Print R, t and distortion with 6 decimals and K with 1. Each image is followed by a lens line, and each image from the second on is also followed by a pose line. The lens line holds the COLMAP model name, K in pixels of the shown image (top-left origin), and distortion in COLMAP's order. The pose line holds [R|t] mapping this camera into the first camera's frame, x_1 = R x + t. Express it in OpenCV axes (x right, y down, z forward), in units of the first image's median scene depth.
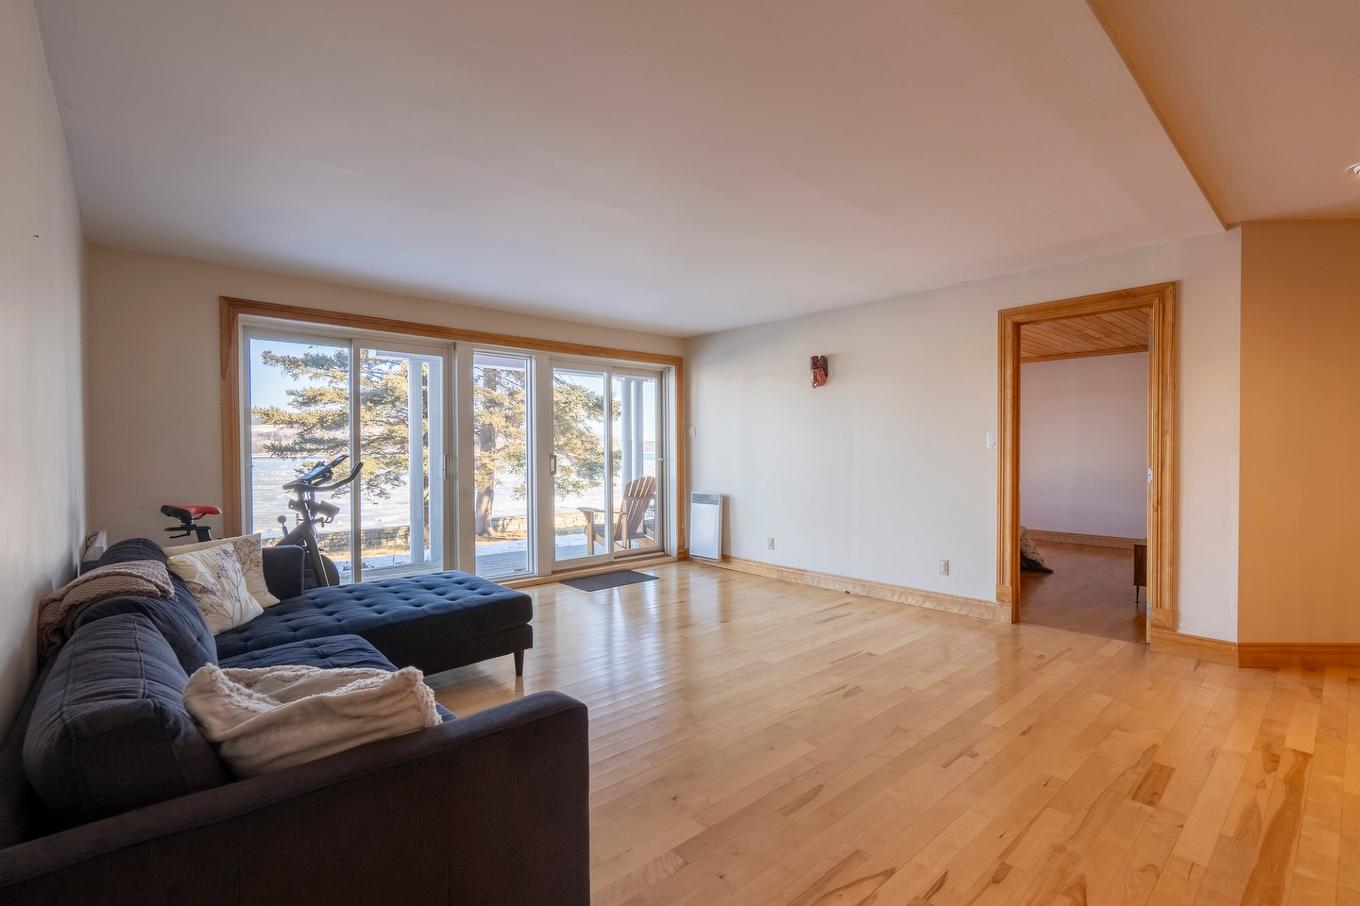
lens RADIAL K [[615.6, 0, 682.2], [0, 615.6, 457.2], [0, 0, 1]] dist [-0.001212, 0.000144]
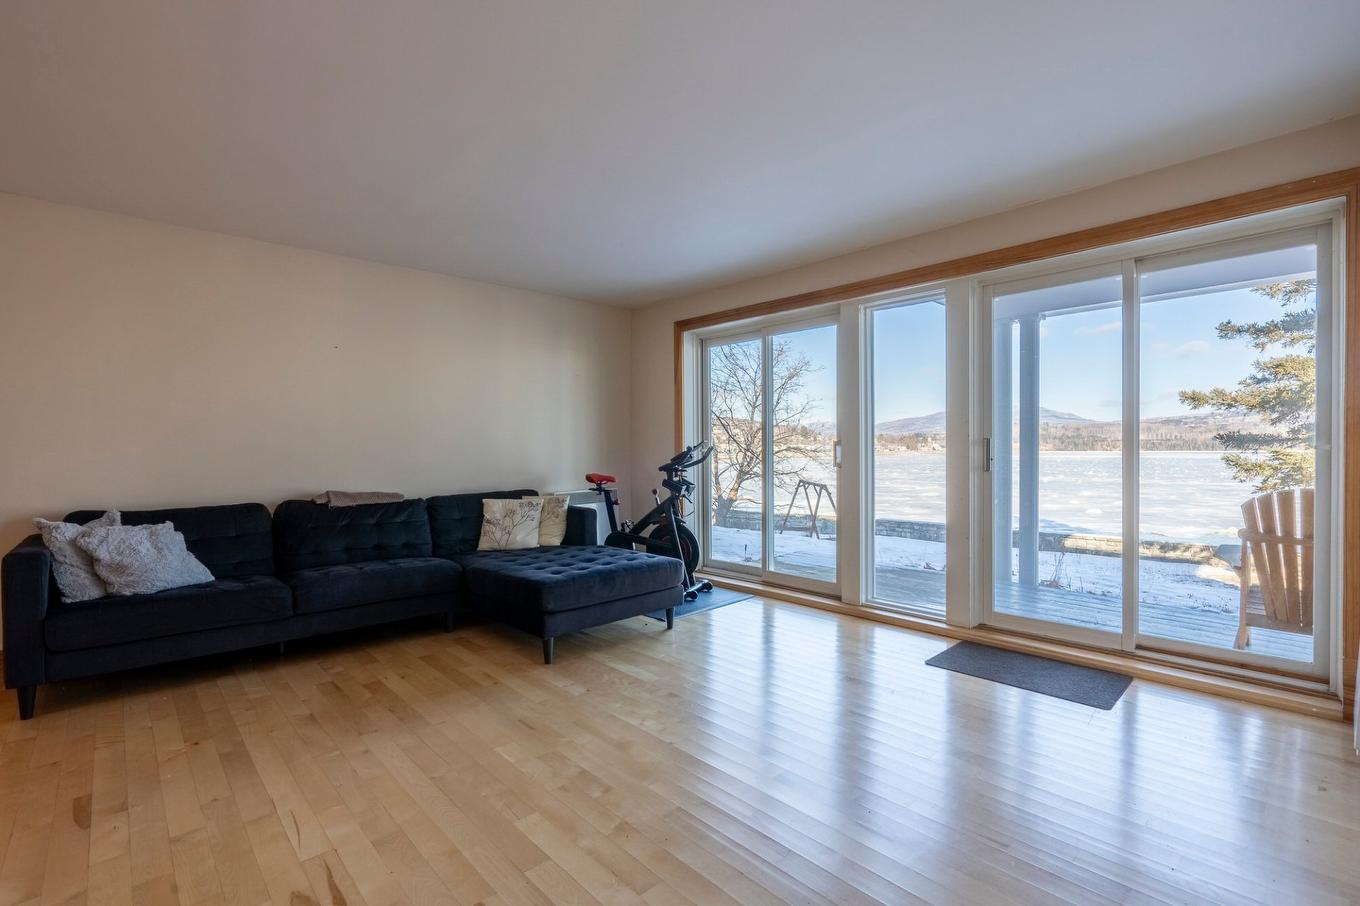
lens RADIAL K [[615.6, 0, 682.2], [0, 615.6, 457.2], [0, 0, 1]] dist [-0.001212, 0.000144]
pose [[0.021236, 0.015765, -0.999650, 0.440822], [-0.006369, 0.999858, 0.015633, 0.007767], [0.999754, 0.006034, 0.021333, 0.744452]]
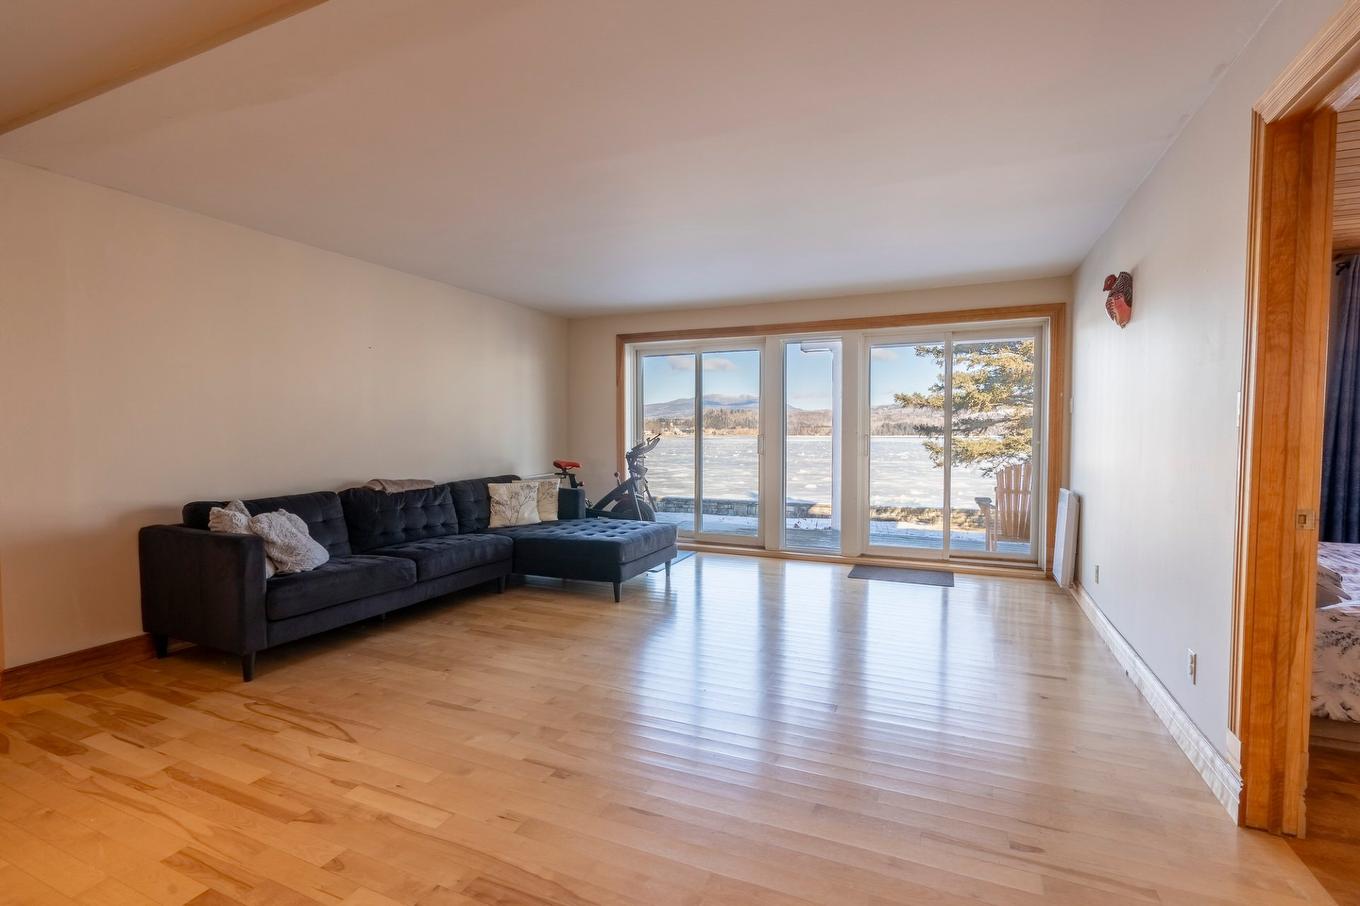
lens RADIAL K [[620.7, 0, 680.0], [0, 620.7, 453.0], [0, 0, 1]] dist [-0.002220, -0.000001]
pose [[0.408613, 0.033505, -0.912093, 0.613629], [-0.011395, 0.999435, 0.031609, -0.003295], [0.912637, -0.002522, 0.408764, 0.364550]]
